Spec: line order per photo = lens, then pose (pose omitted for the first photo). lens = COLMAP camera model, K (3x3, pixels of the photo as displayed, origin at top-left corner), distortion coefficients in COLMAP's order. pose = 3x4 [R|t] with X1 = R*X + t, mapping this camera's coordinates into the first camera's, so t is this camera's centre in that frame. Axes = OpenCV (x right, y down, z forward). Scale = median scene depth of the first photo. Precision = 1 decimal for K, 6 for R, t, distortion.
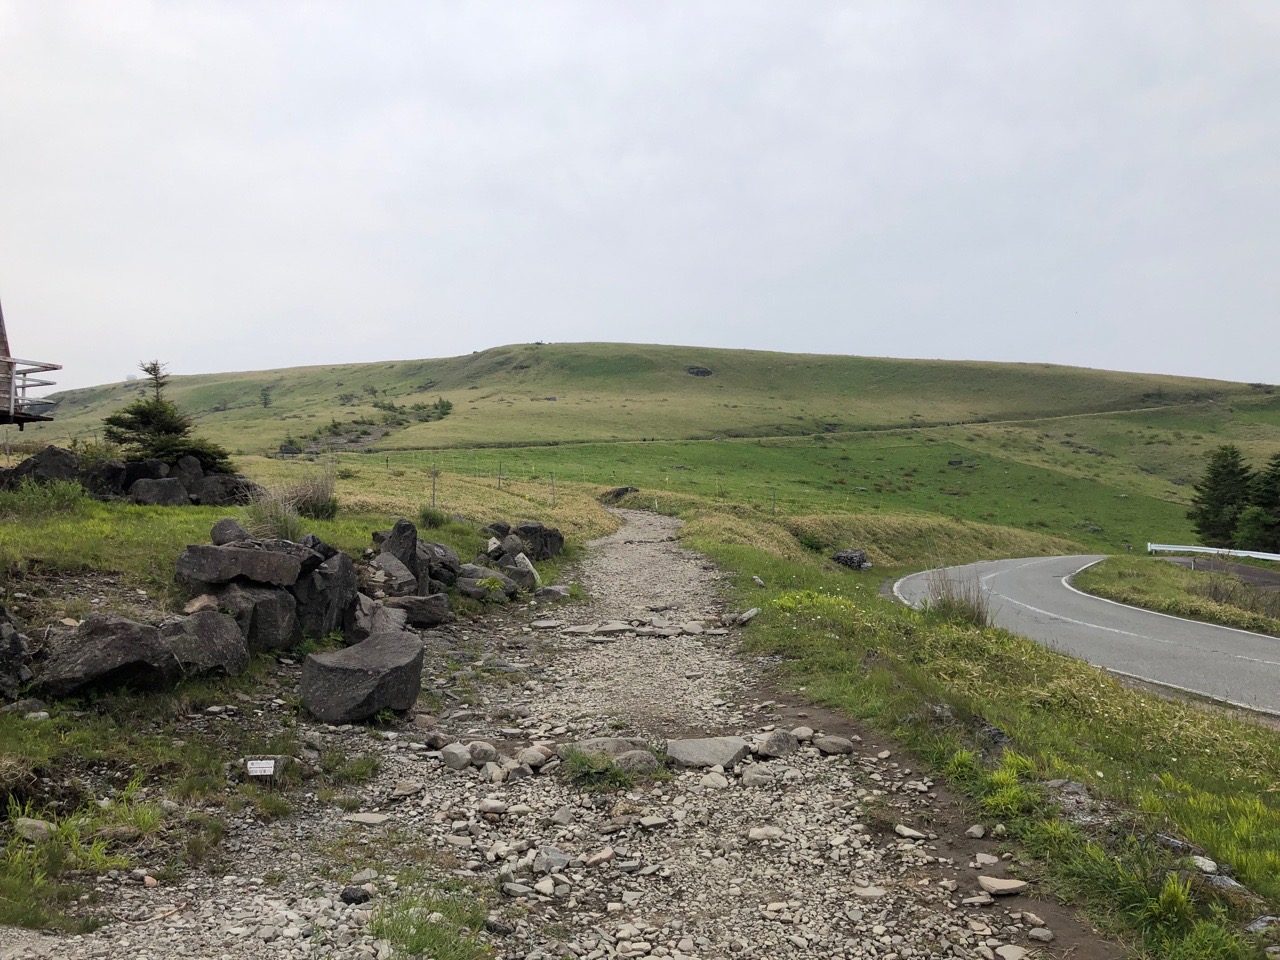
lens RADIAL K [[1003.7, 0, 644.7], [0, 1003.7, 480.2], [0, 0, 1]] dist [0.009180, -0.008170]
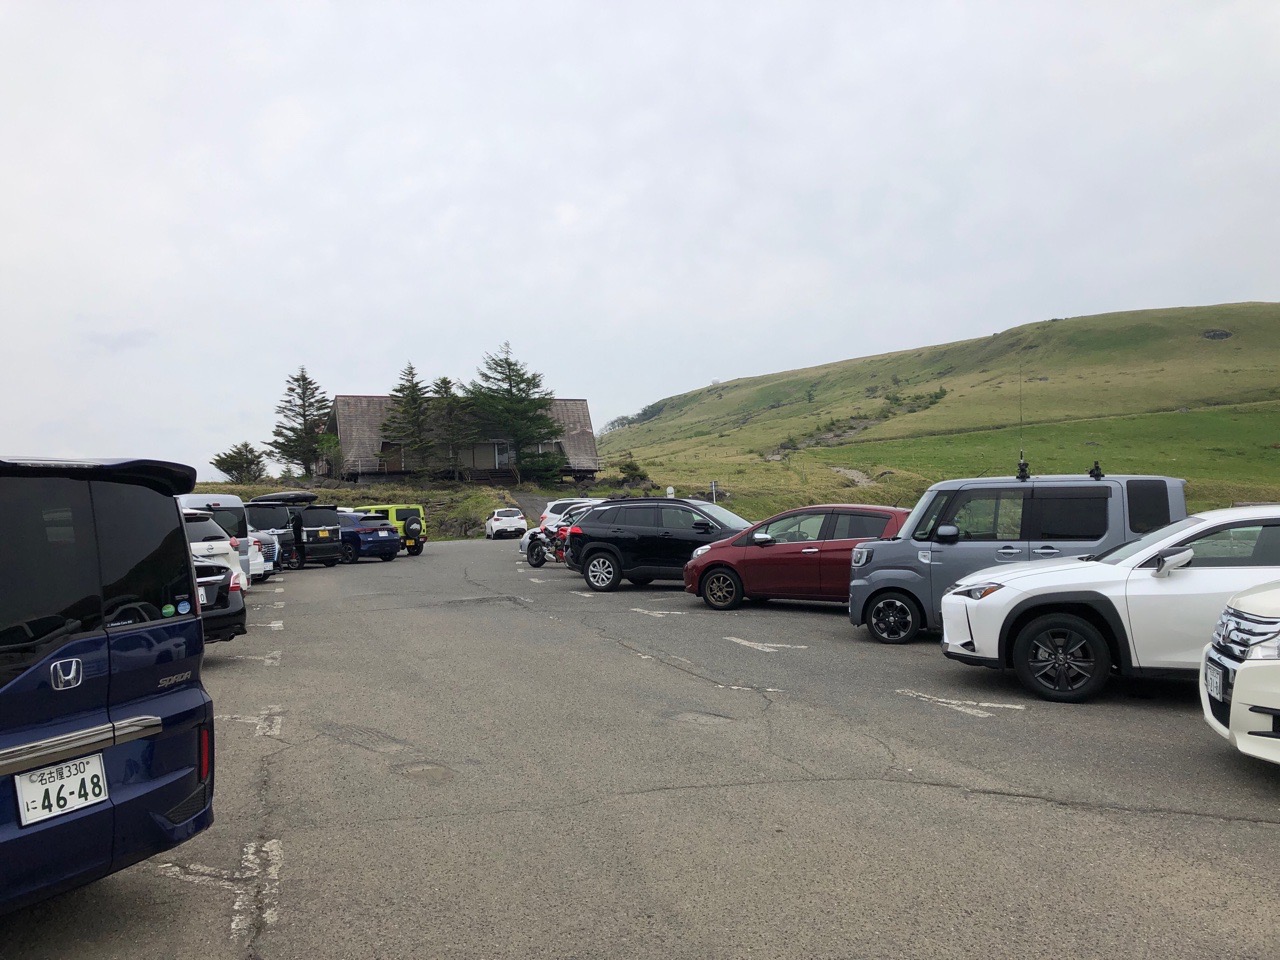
lens RADIAL K [[1003.7, 0, 640.1], [0, 1003.7, 479.0], [0, 0, 1]] dist [0.009180, -0.008170]
pose [[0.846639, -0.035551, -0.530979, 0.086601], [0.047556, 0.998828, 0.008952, -0.002630], [0.530038, -0.032830, 0.847338, -0.122438]]
